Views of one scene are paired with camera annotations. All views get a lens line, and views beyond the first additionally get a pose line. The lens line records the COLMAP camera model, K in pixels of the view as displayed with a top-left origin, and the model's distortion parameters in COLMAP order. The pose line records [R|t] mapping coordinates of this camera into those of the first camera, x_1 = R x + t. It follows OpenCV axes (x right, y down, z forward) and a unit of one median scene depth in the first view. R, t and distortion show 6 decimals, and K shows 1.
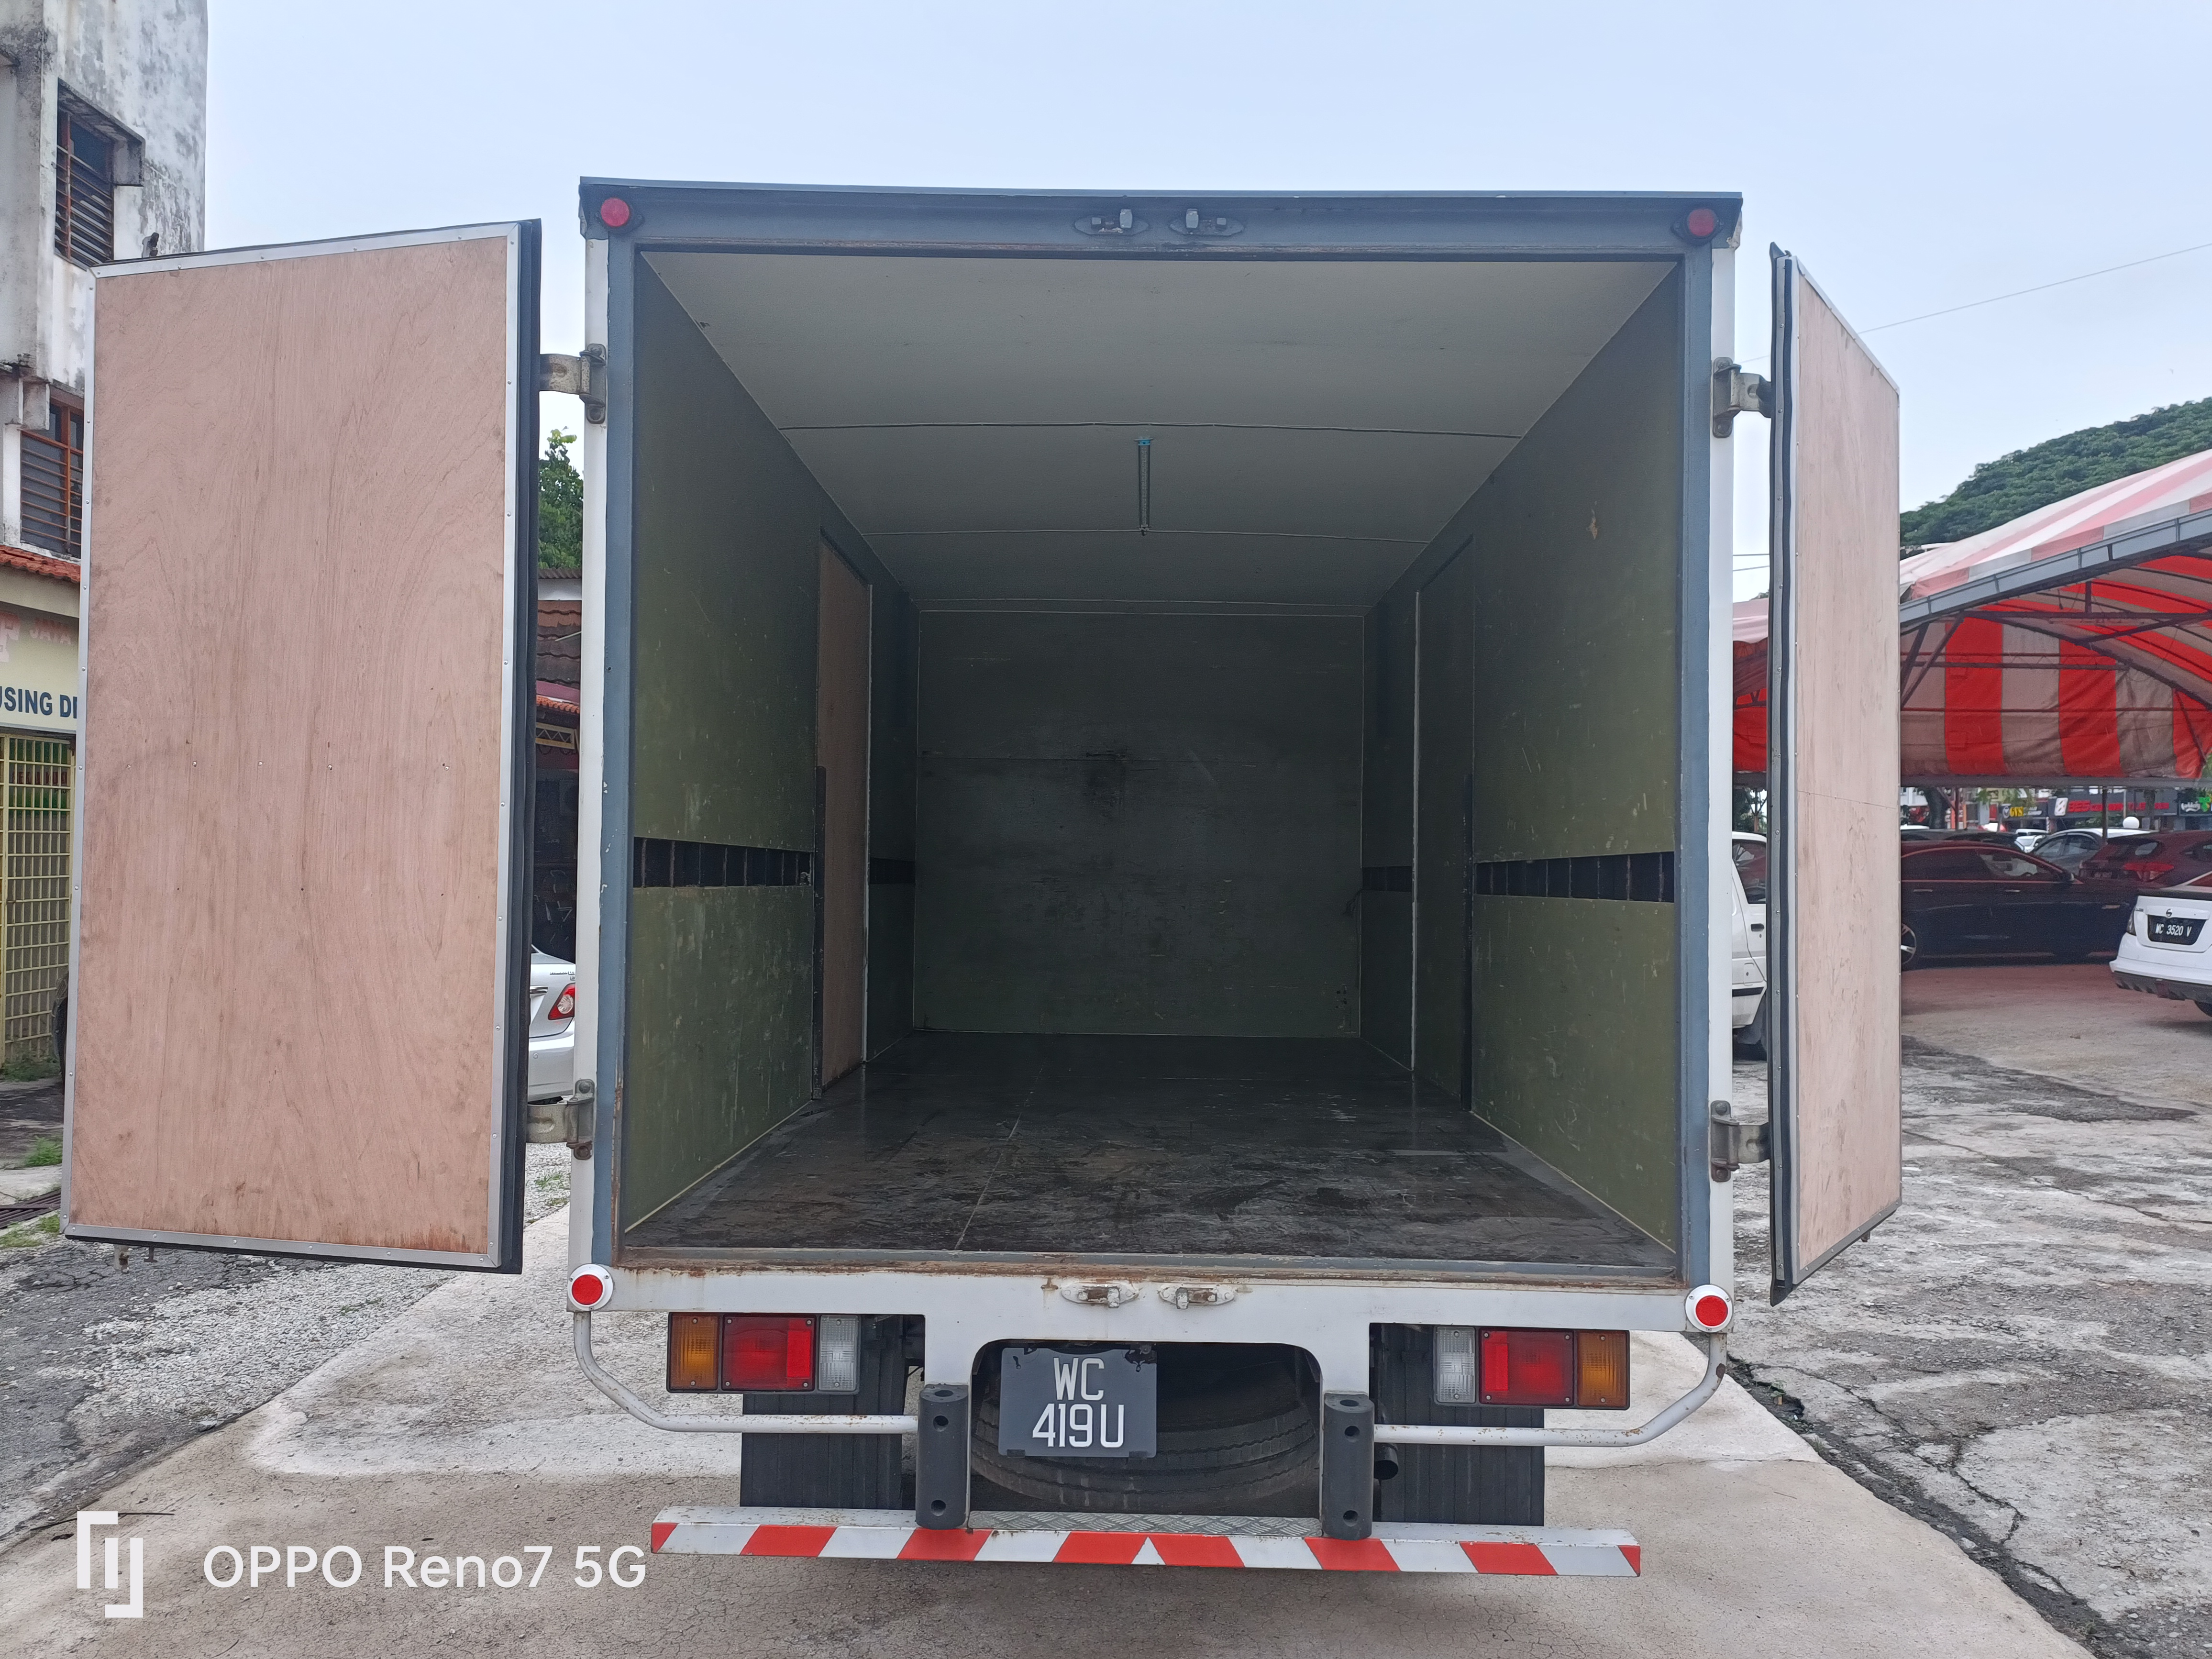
lens RADIAL K [[1633.7, 0, 1125.5], [0, 1633.7, 805.5], [0, 0, 1]] dist [0.045878, -0.038464]
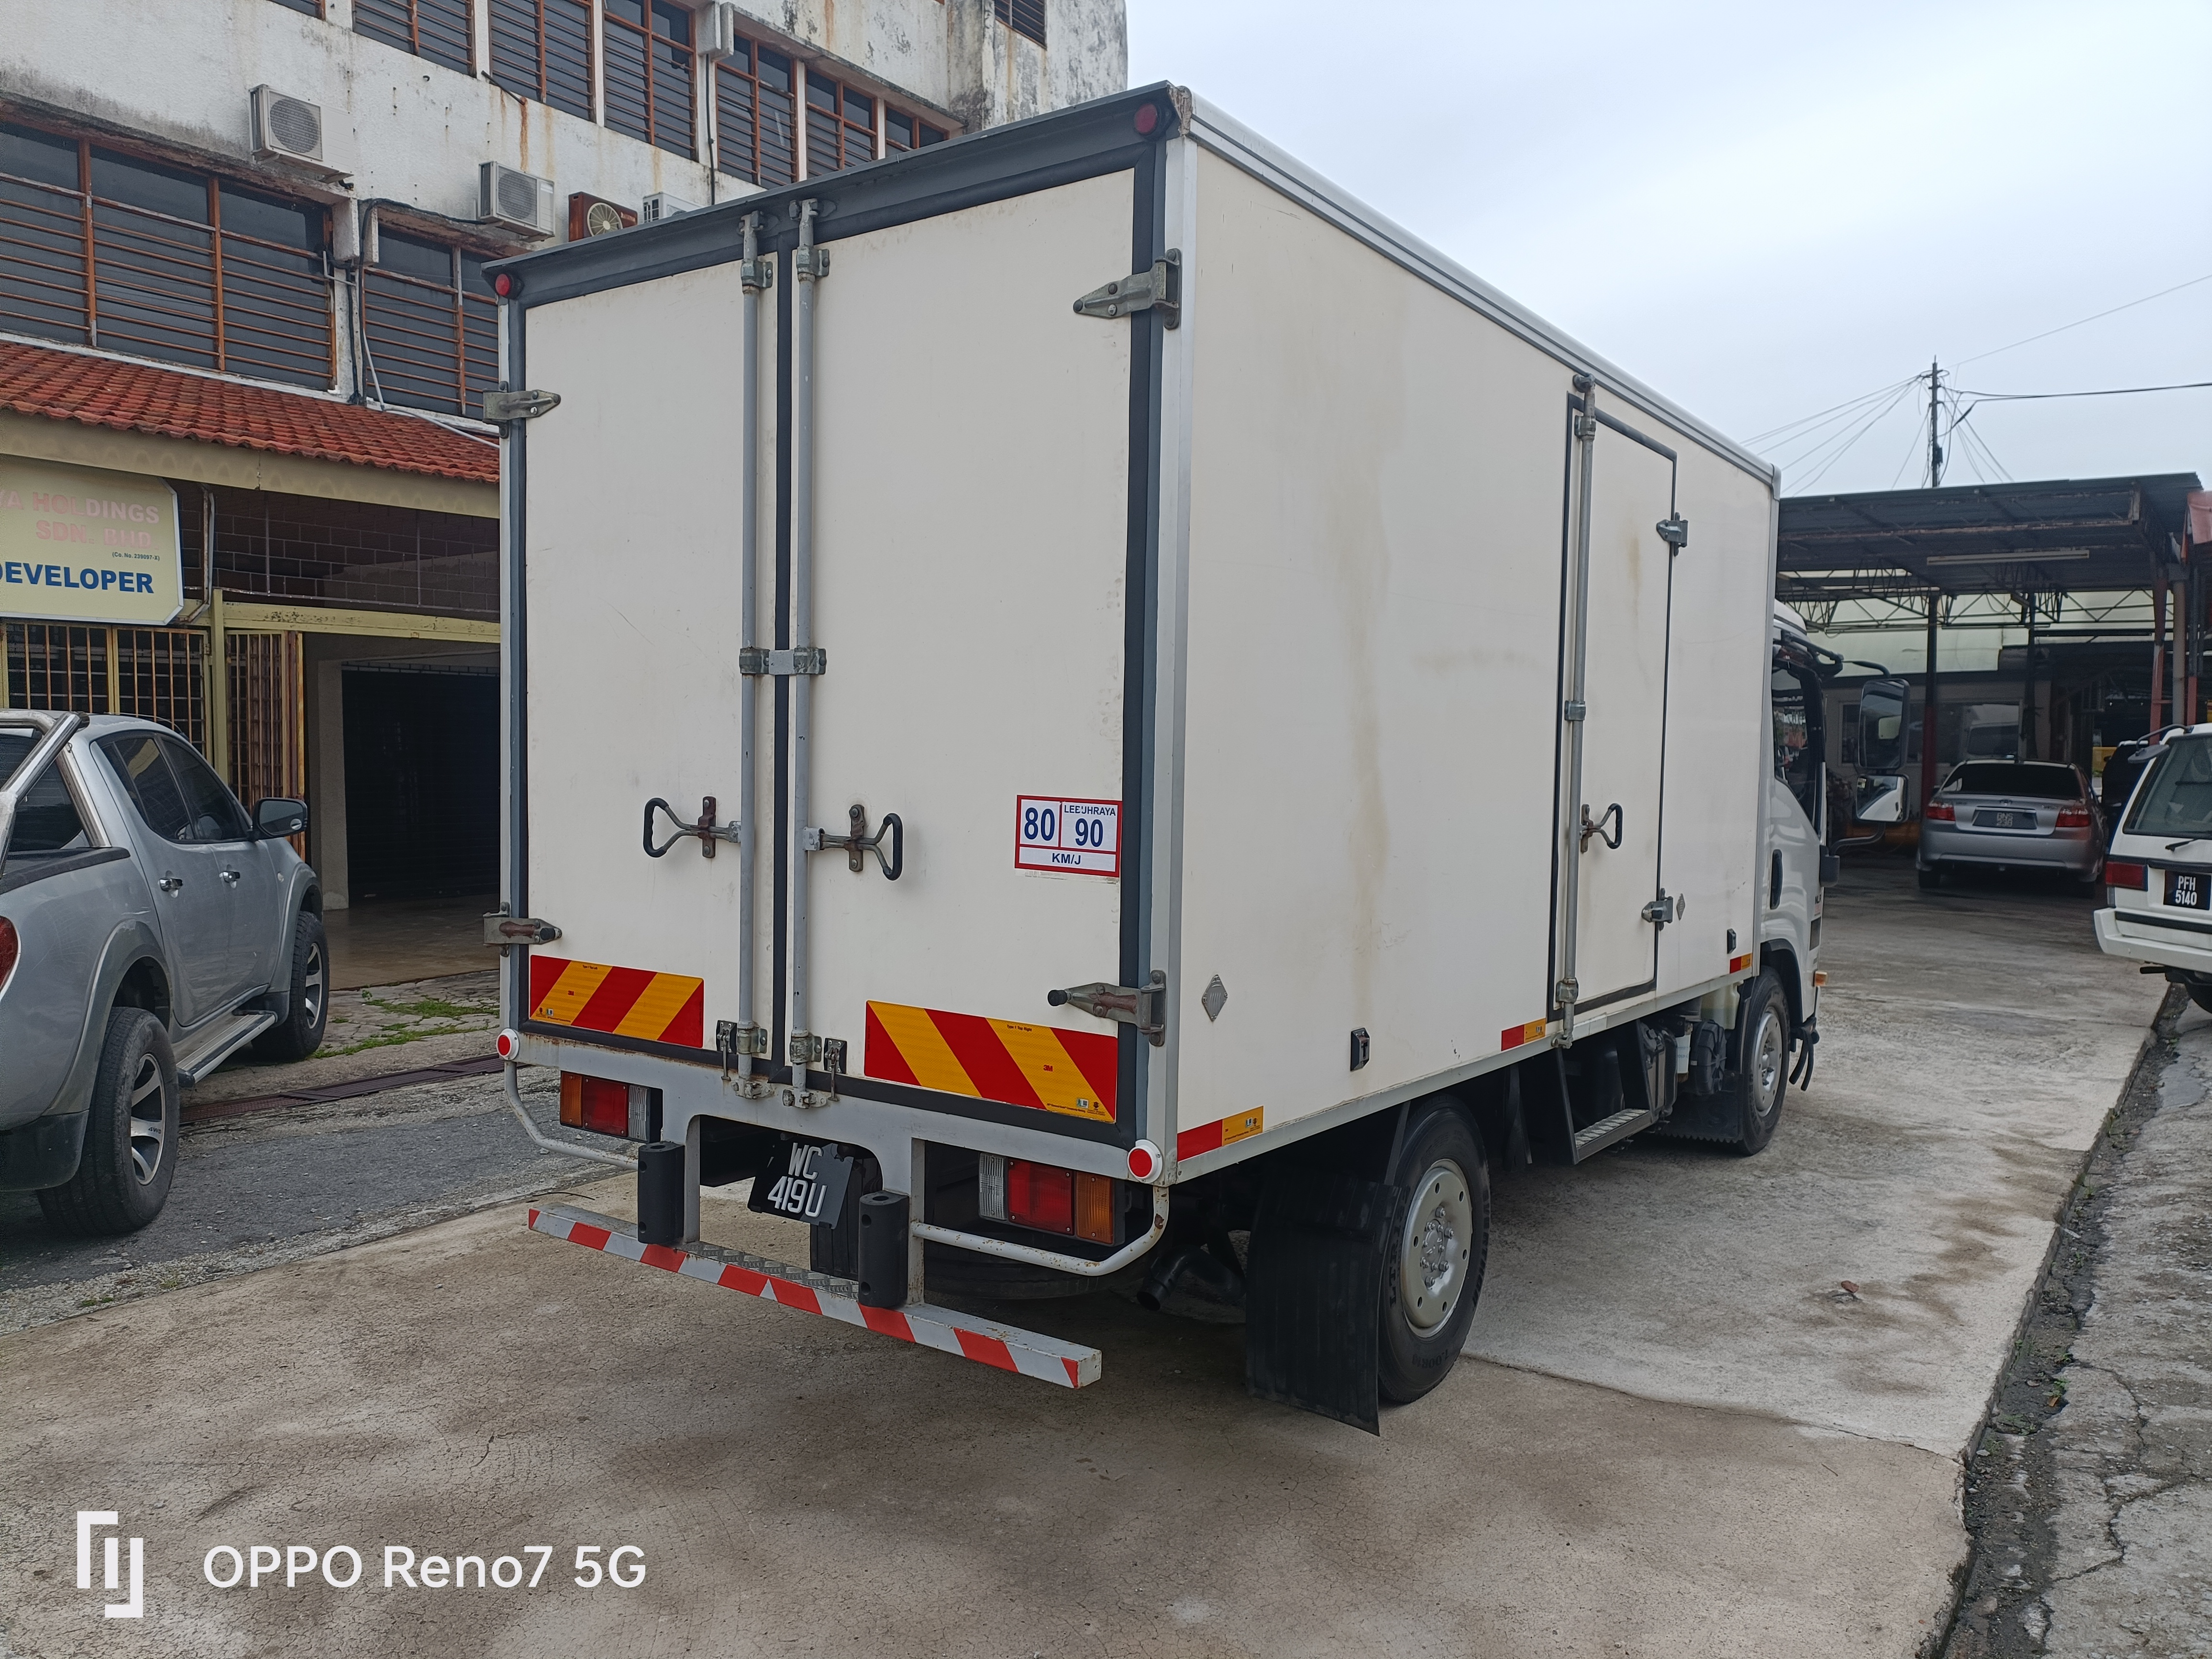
lens RADIAL K [[1633.7, 0, 1115.6], [0, 1633.7, 822.9], [0, 0, 1]] dist [0.045878, -0.038464]
pose [[0.820809, 0.019447, -0.570871, 0.514264], [0.018421, 0.997999, 0.060484, 0.011373], [0.570905, -0.060162, 0.818809, 0.072765]]
